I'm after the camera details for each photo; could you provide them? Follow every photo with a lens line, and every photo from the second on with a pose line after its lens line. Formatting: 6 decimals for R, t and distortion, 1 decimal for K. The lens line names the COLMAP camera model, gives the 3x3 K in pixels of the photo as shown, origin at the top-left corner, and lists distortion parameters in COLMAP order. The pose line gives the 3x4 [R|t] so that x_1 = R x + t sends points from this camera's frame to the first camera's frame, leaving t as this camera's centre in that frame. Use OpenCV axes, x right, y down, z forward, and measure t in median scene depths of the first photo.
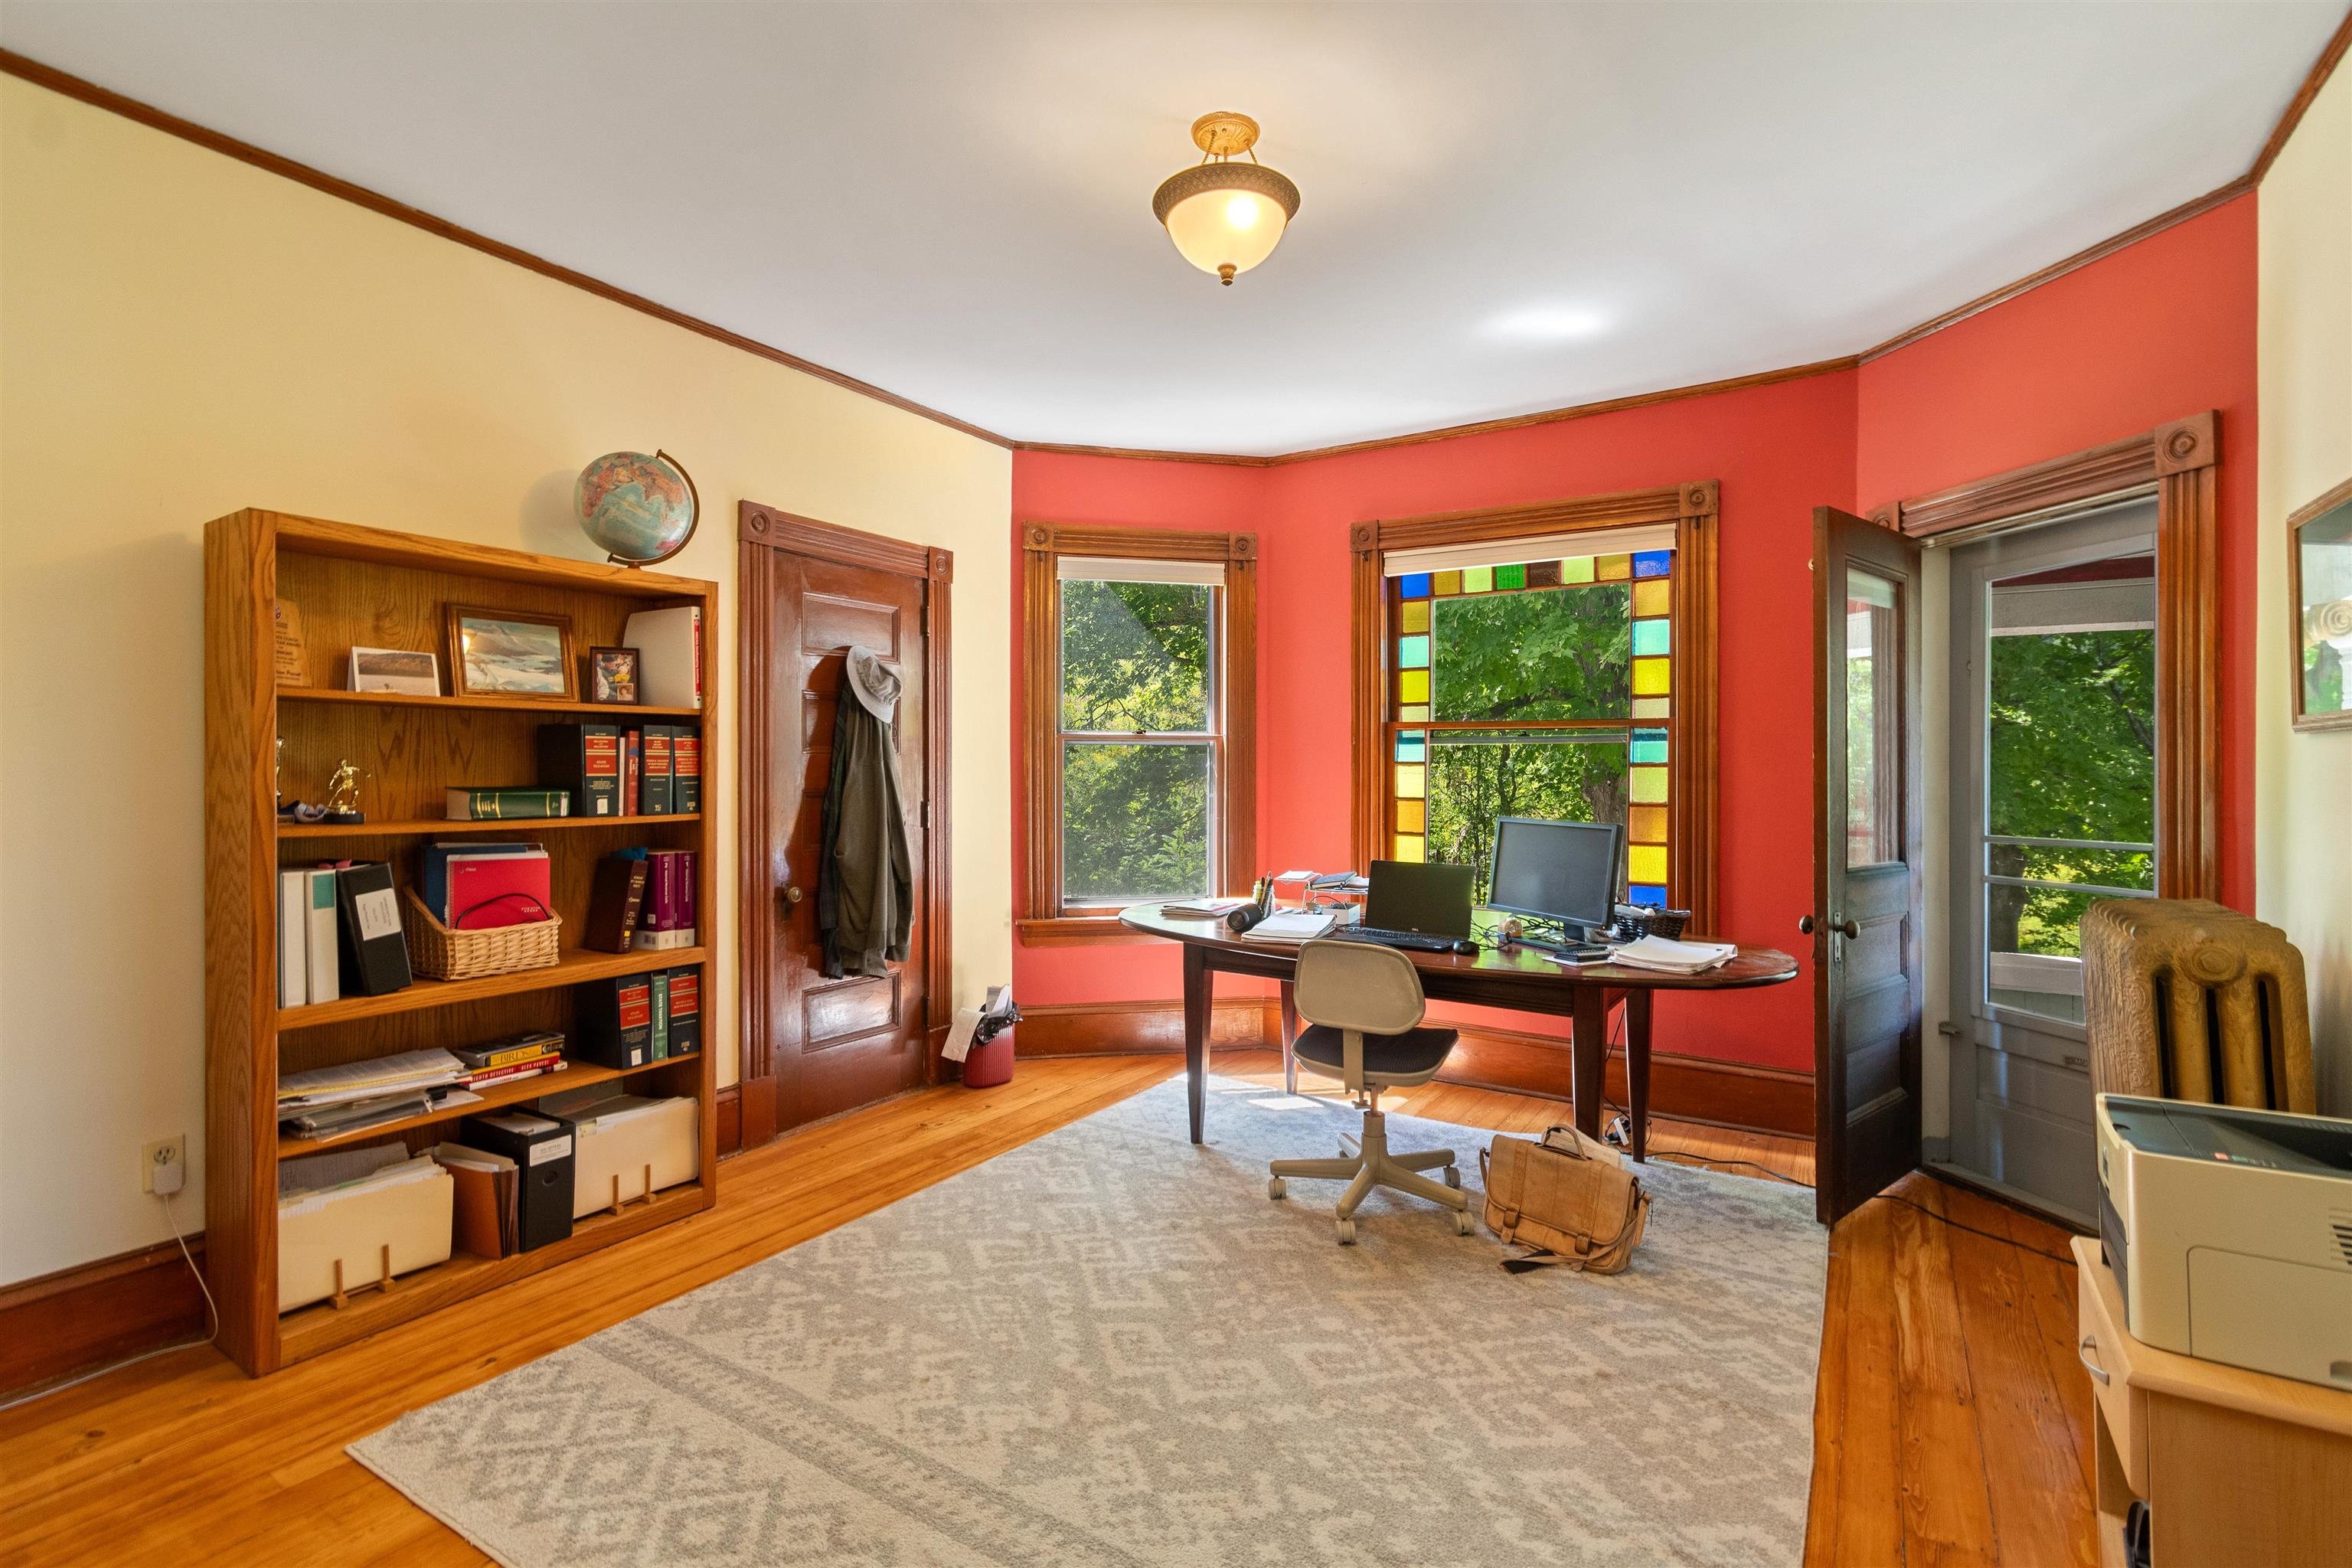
lens RADIAL K [[1057.4, 0, 1188.9], [0, 1057.4, 770.0], [0, 0, 1]] dist [0.000284, -0.000653]
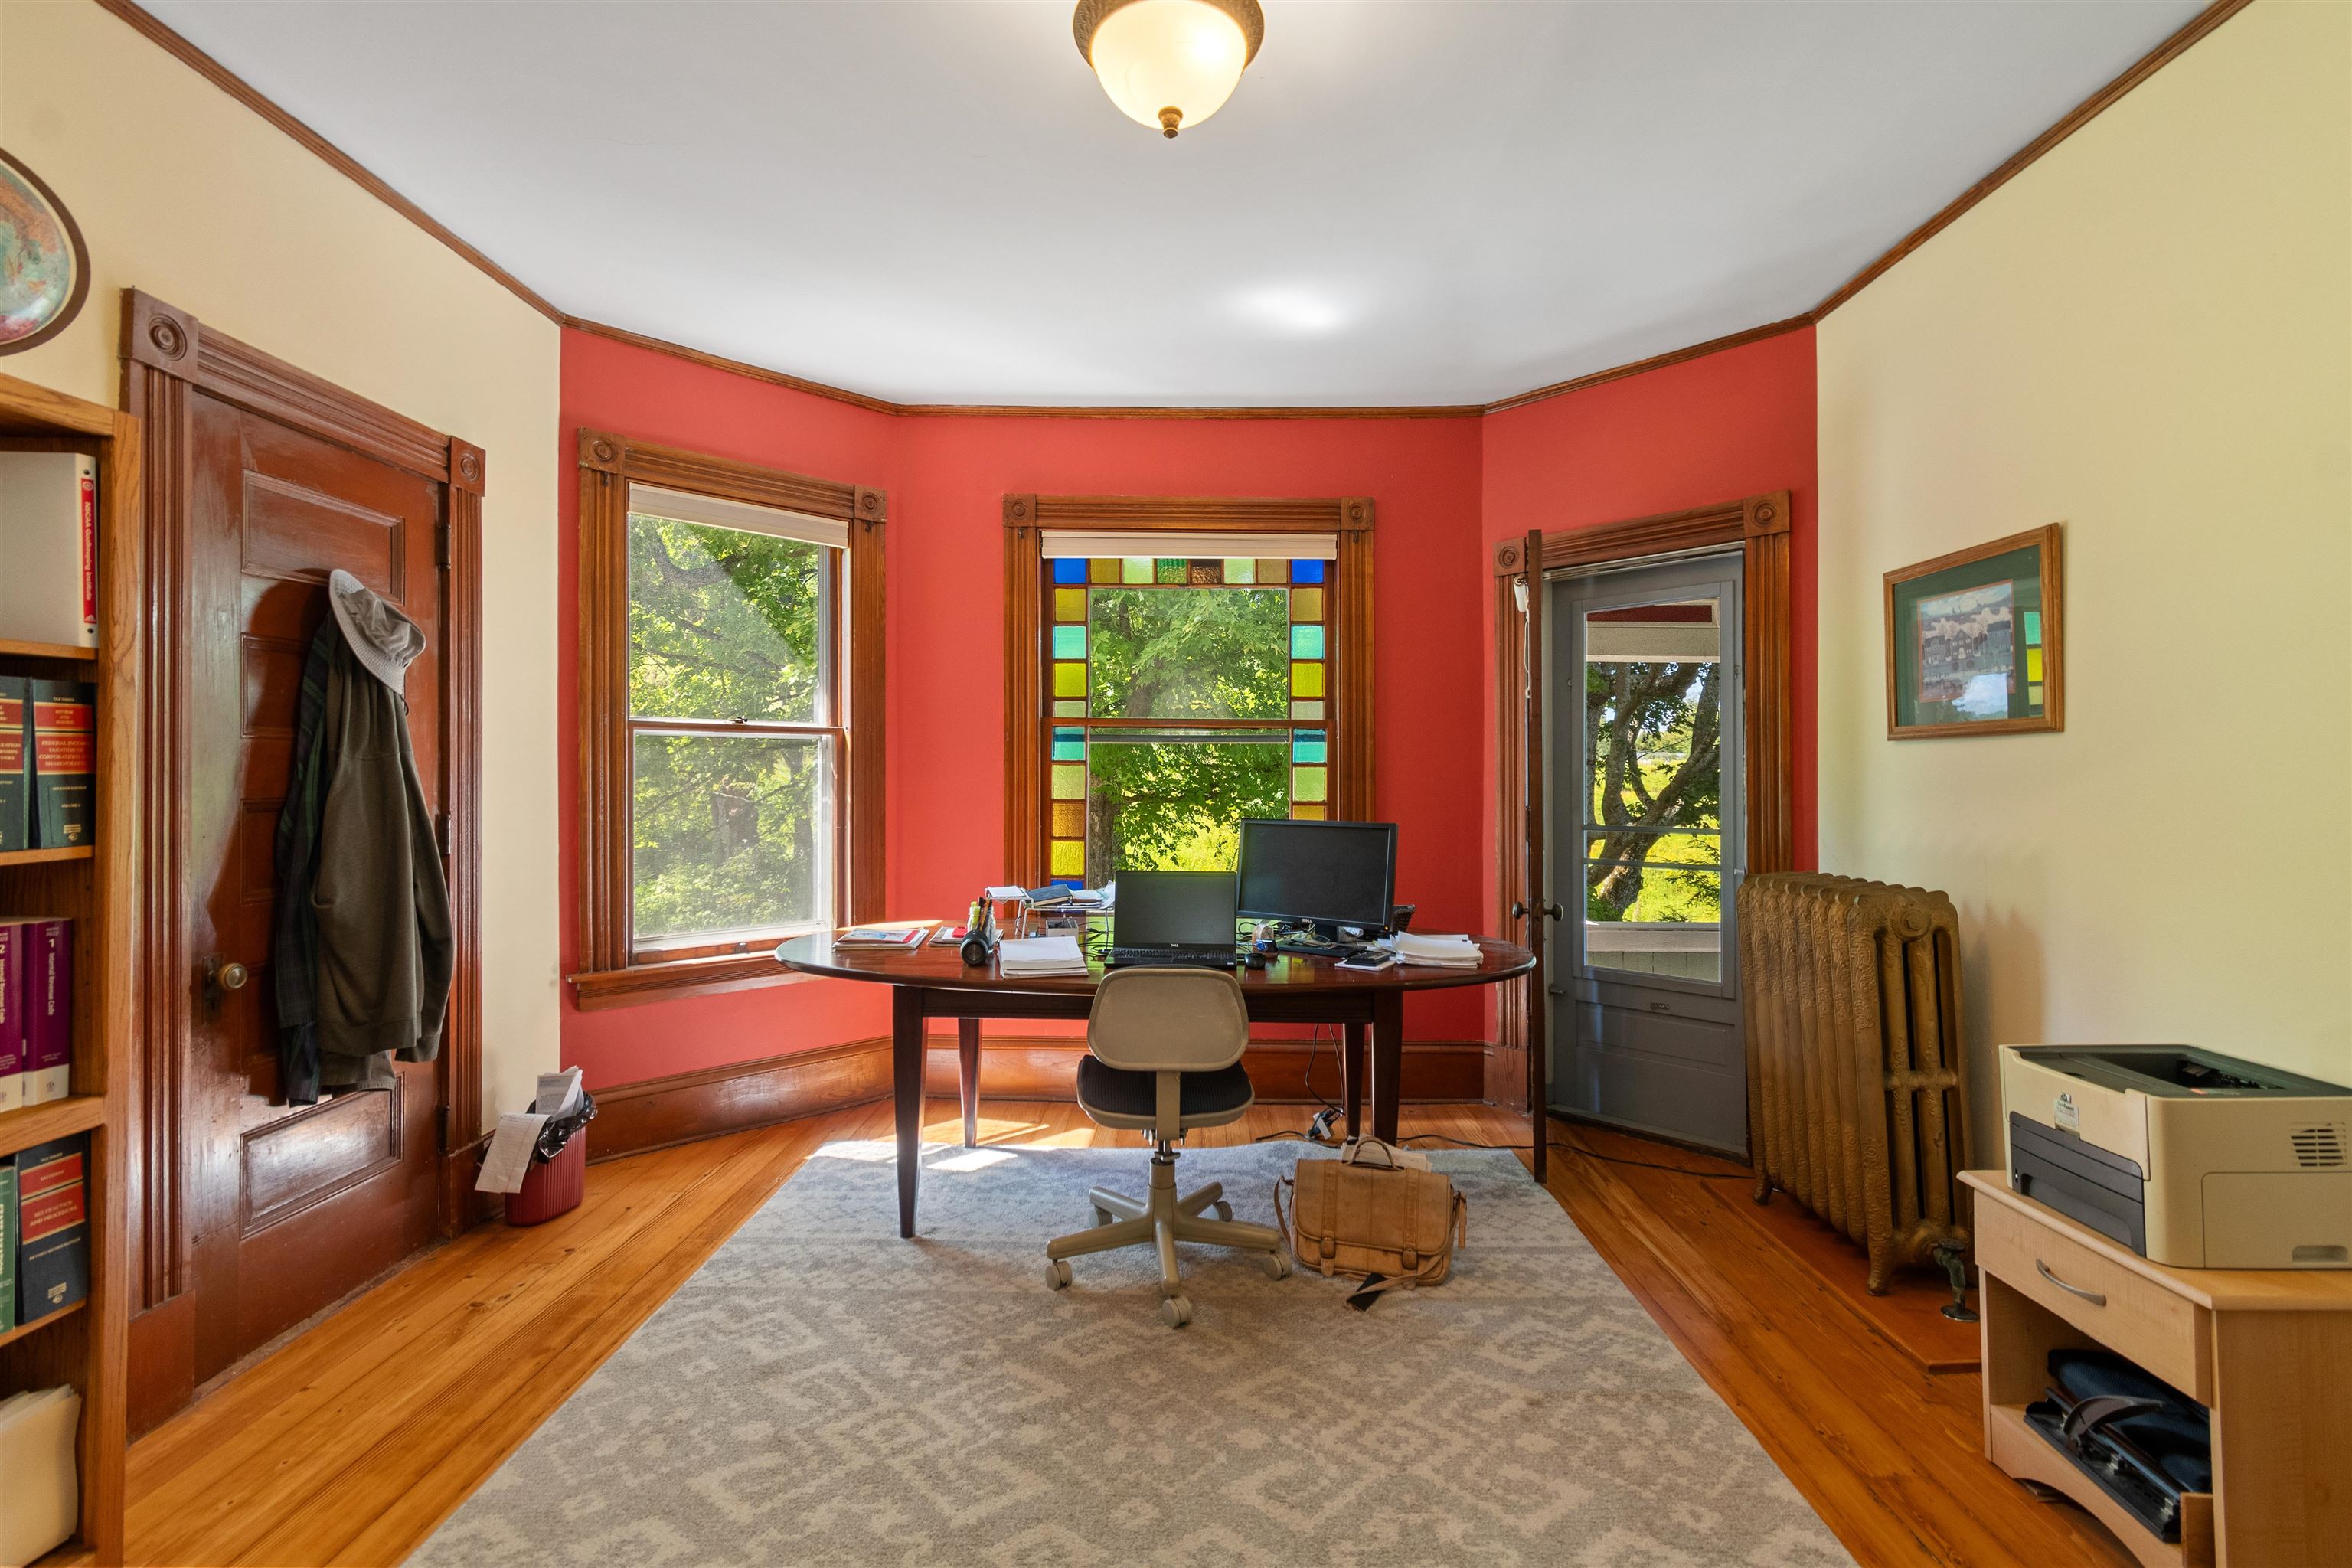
lens RADIAL K [[1027.6, 0, 1178.4], [0, 1027.6, 766.9], [0, 0, 1]] dist [0.000018, -0.001336]
pose [[0.851176, 0.003488, 0.524869, -0.225706], [-0.000646, 0.999984, -0.005598, 0.003327], [-0.524881, 0.004425, 0.851164, 0.232424]]
